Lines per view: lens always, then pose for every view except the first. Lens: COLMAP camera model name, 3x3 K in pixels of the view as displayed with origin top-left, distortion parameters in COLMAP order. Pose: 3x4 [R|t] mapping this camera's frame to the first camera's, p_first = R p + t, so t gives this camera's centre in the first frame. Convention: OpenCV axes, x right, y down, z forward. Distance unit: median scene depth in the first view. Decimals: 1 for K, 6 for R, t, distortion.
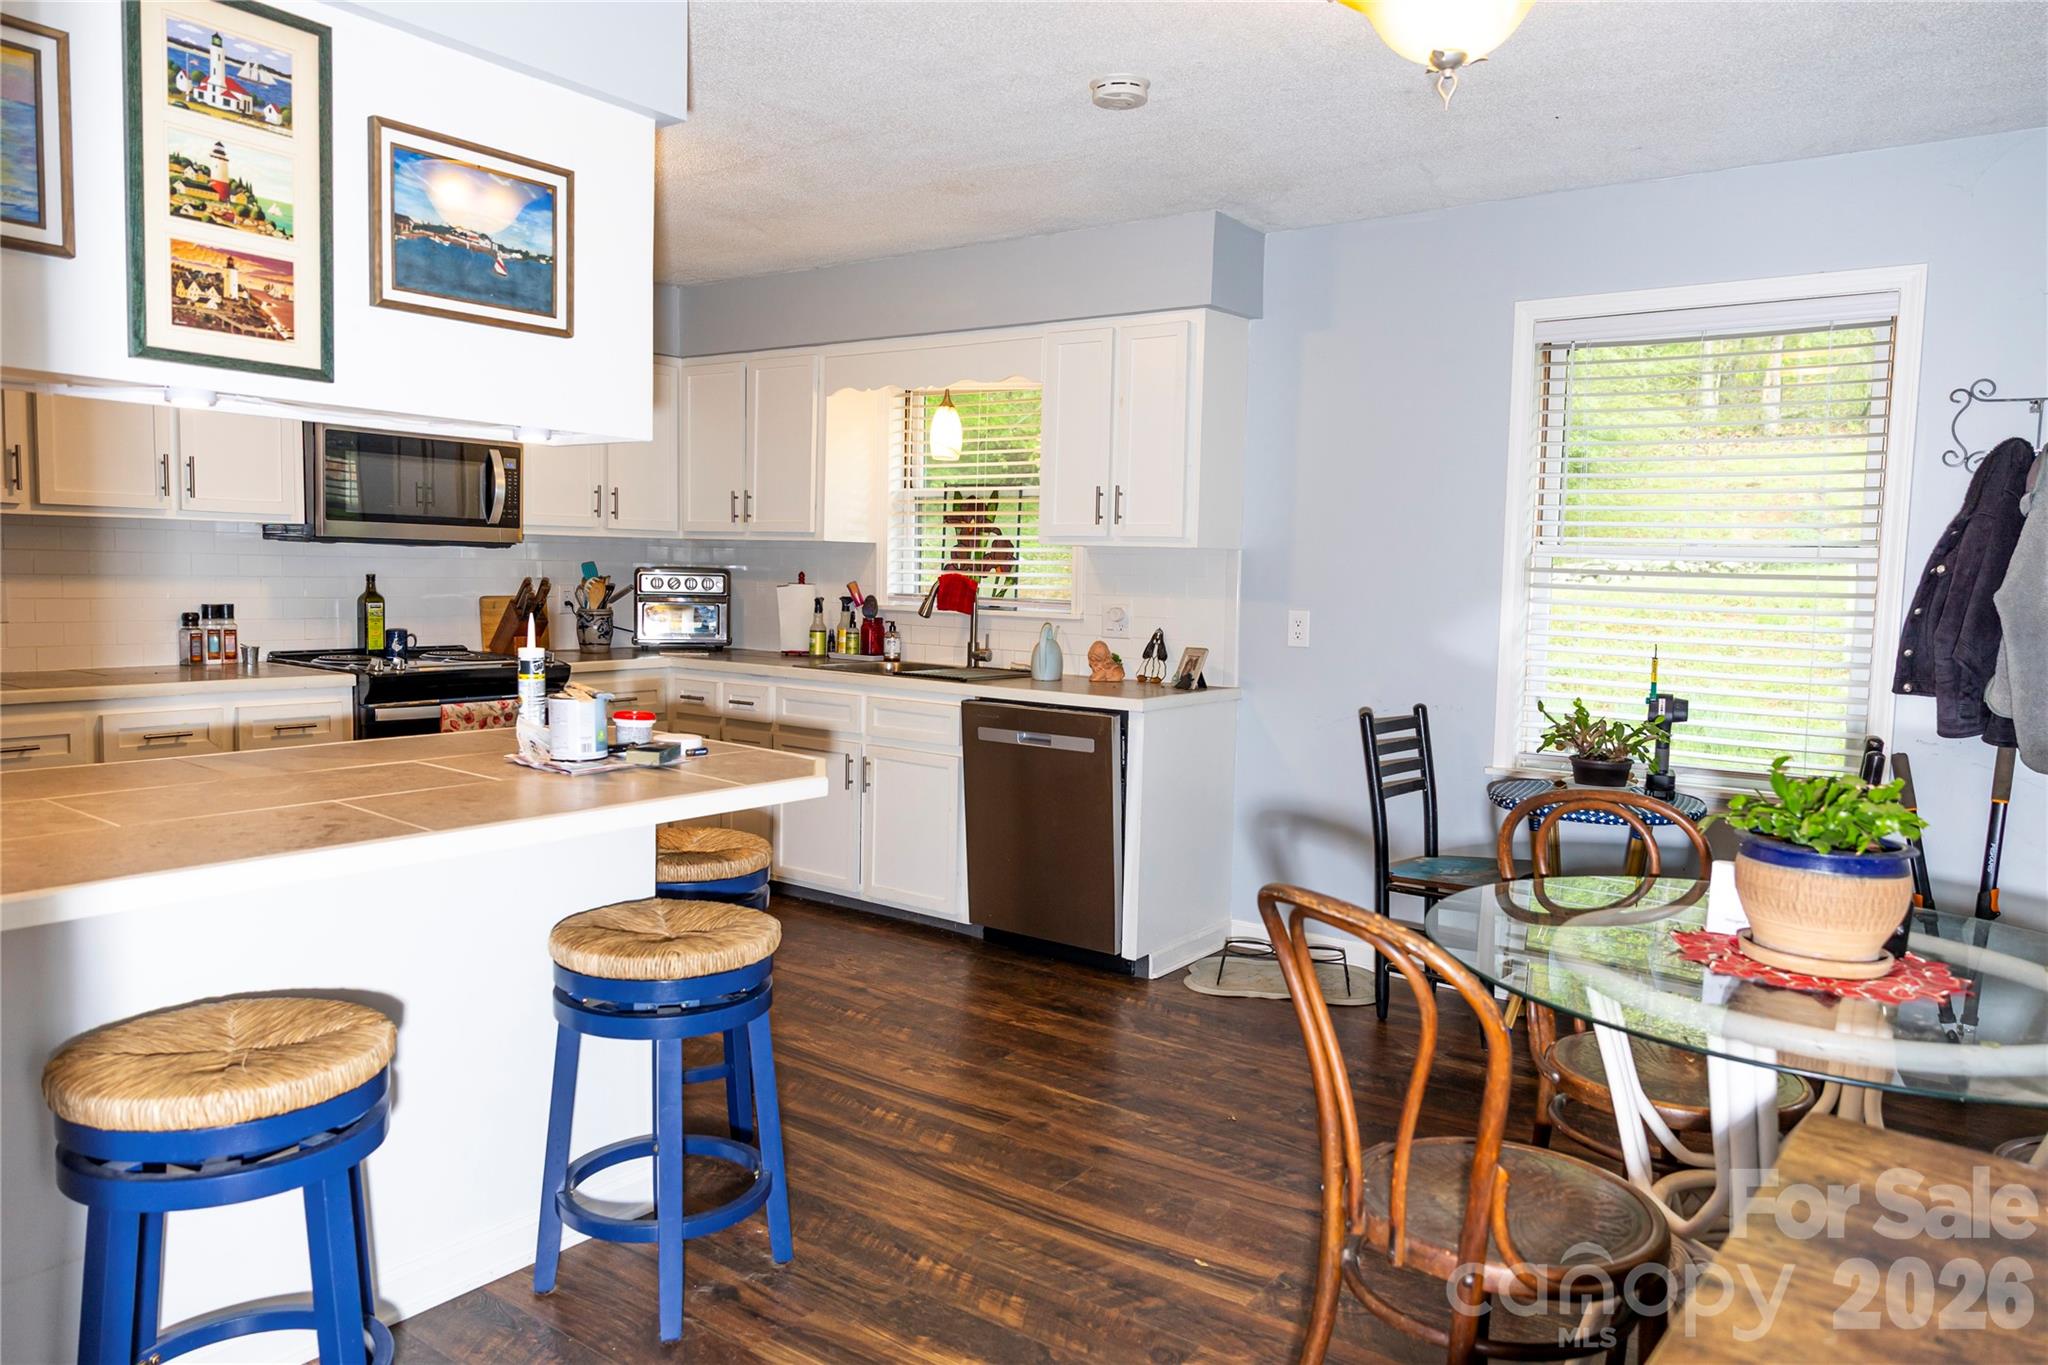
lens RADIAL K [[1366.4, 0, 1028.7], [0, 1366.4, 675.9], [0, 0, 1]] dist [-0.000010, 0.000614]
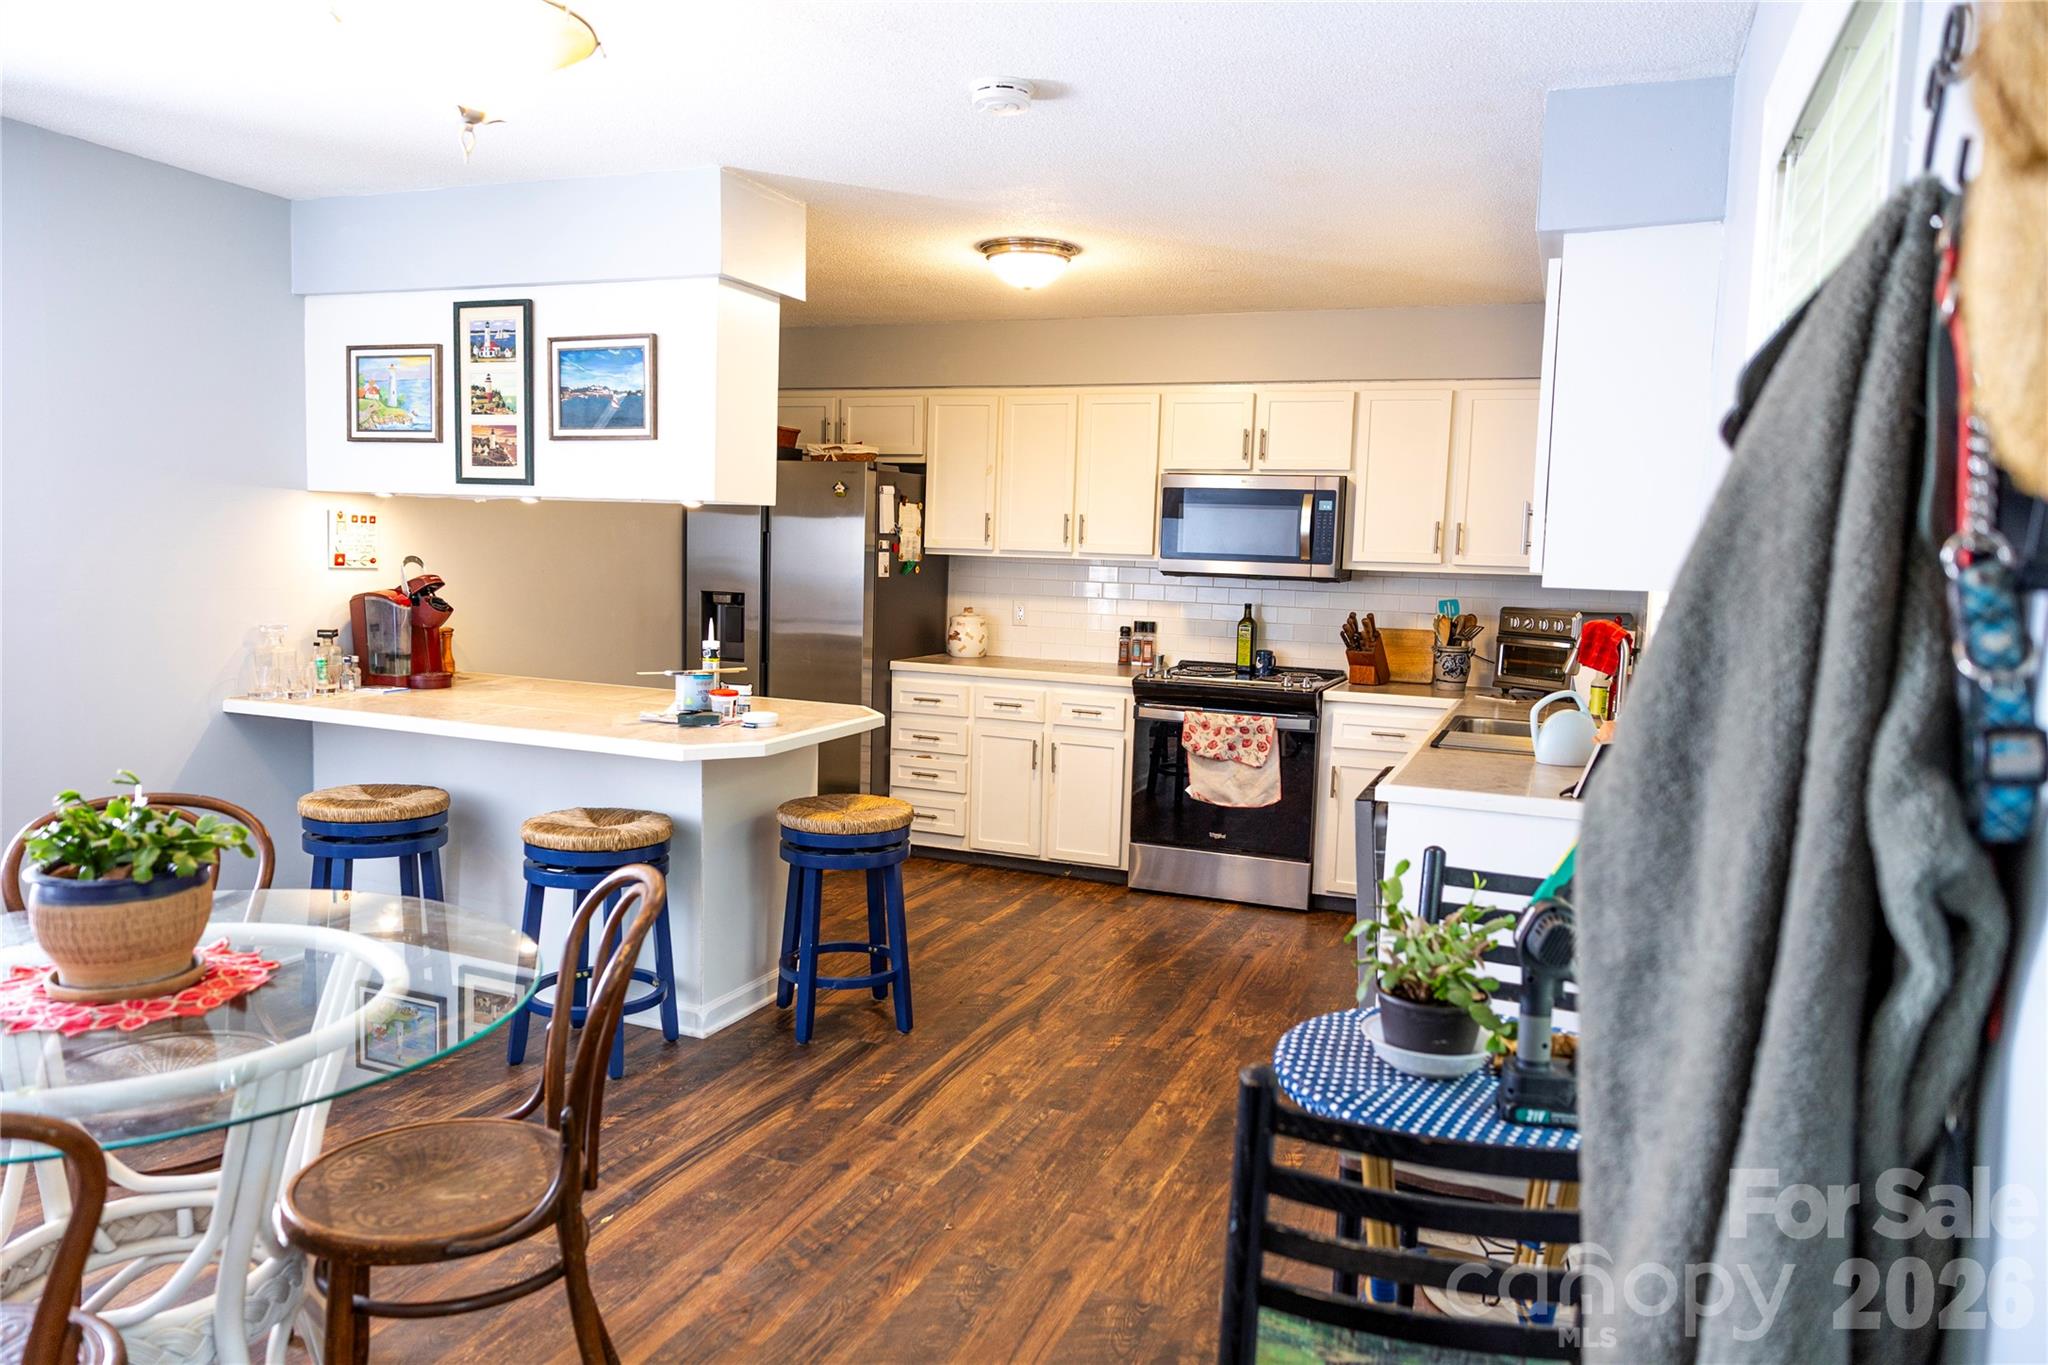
lens RADIAL K [[1366.4, 0, 1028.7], [0, 1366.4, 675.9], [0, 0, 1]] dist [-0.000010, 0.000614]
pose [[0.244148, 0.073917, -0.966917, 1.435617], [-0.103234, 0.993406, 0.049875, -0.113264], [0.964227, 0.087642, 0.250169, 1.163258]]
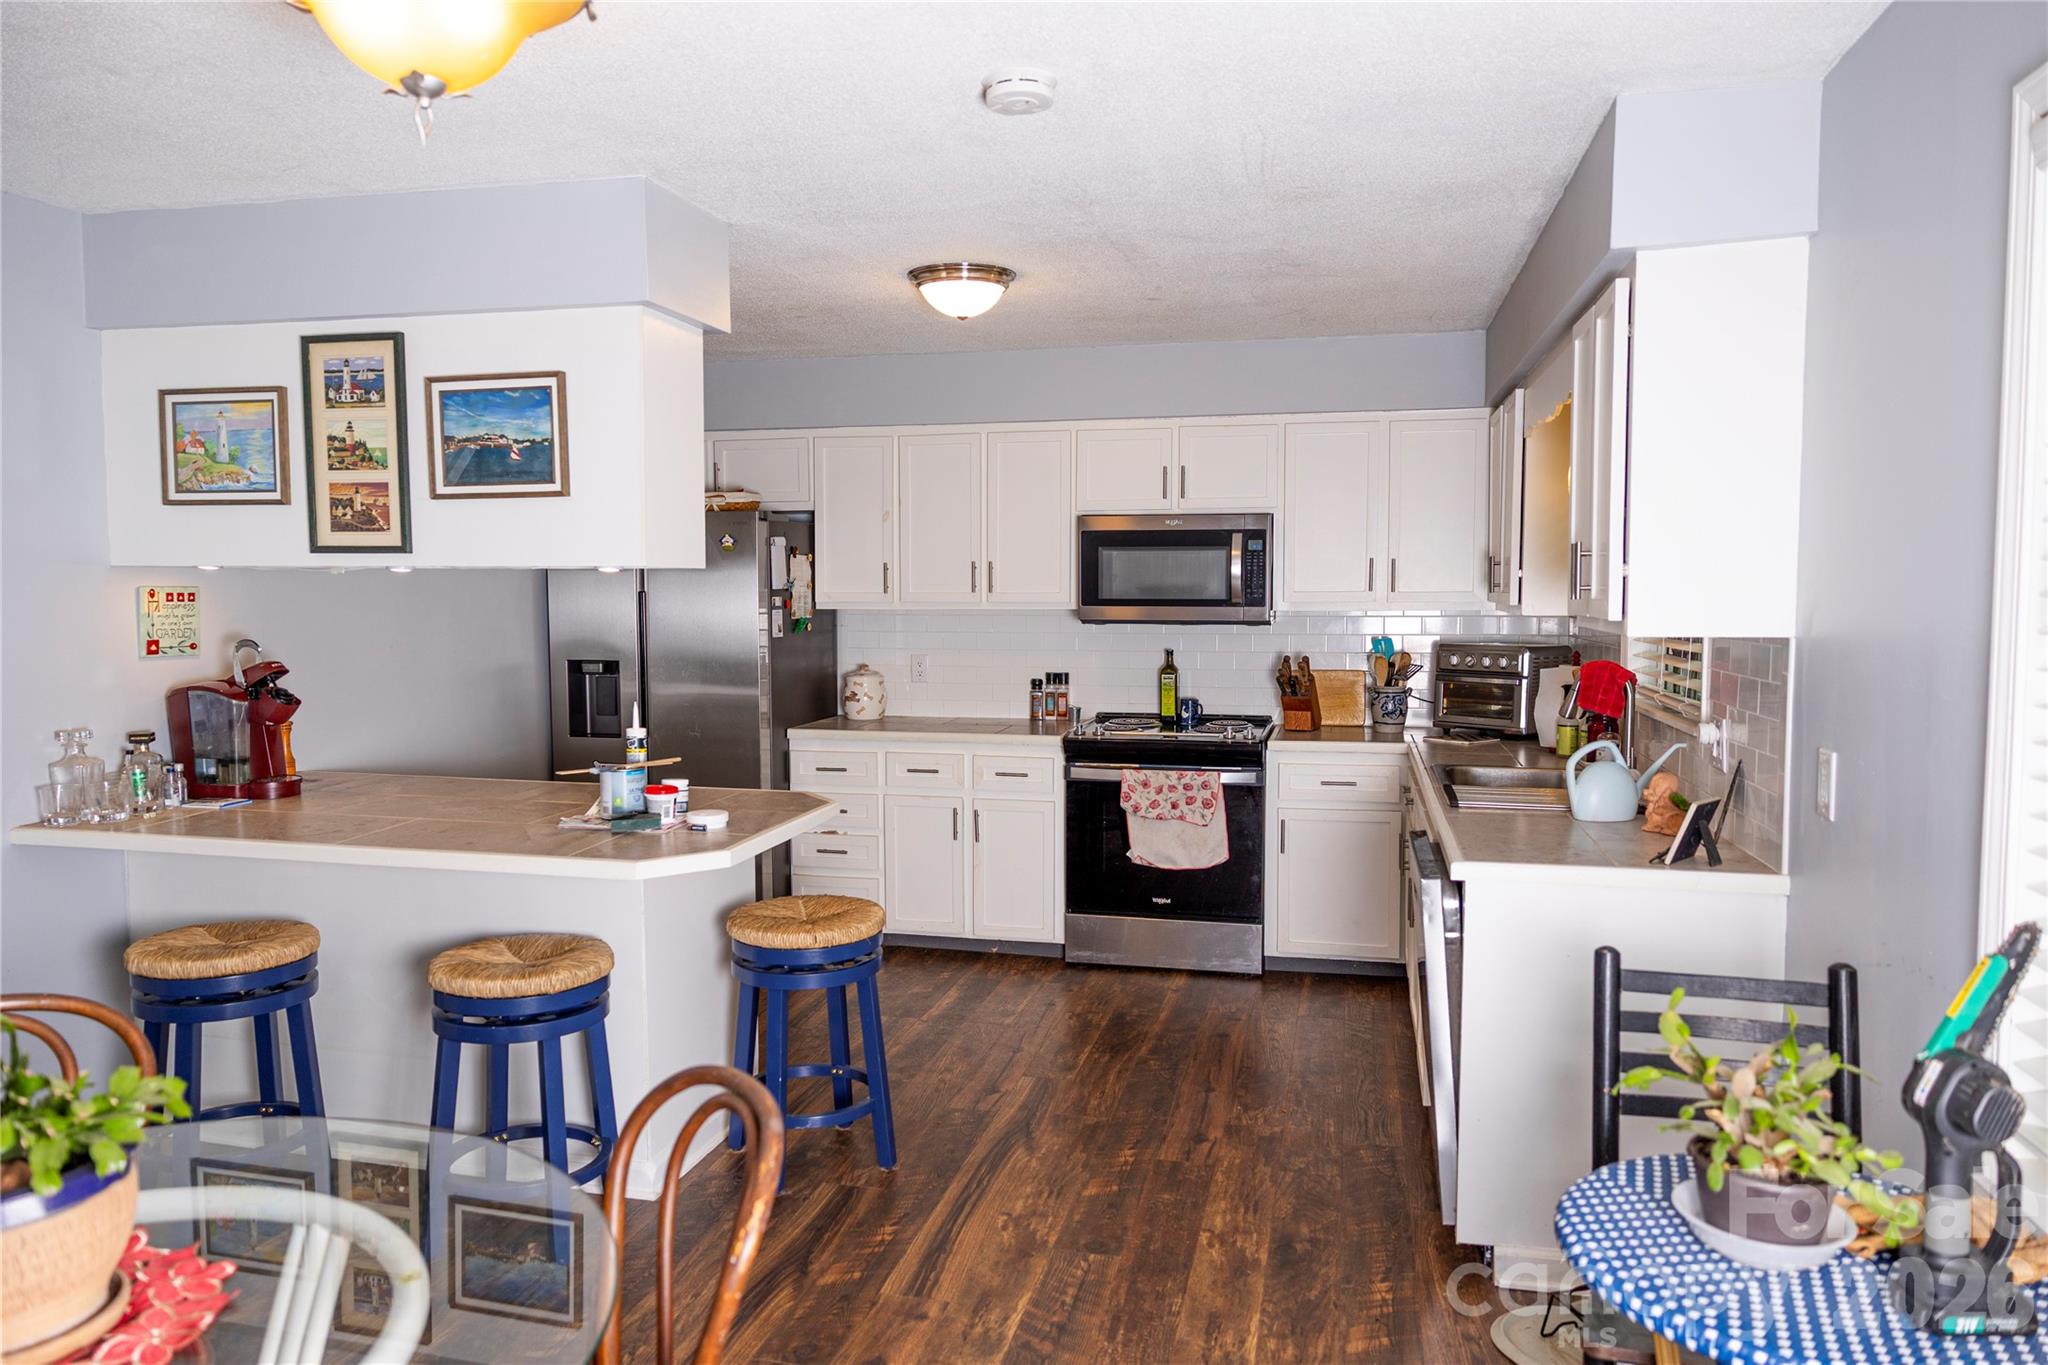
lens RADIAL K [[1366.4, 0, 1028.7], [0, 1366.4, 675.9], [0, 0, 1]] dist [-0.000010, 0.000614]
pose [[0.388702, 0.035880, -0.920665, 1.173725], [-0.063258, 0.997923, 0.012183, -0.131792], [0.919189, 0.053504, 0.390164, 1.006221]]
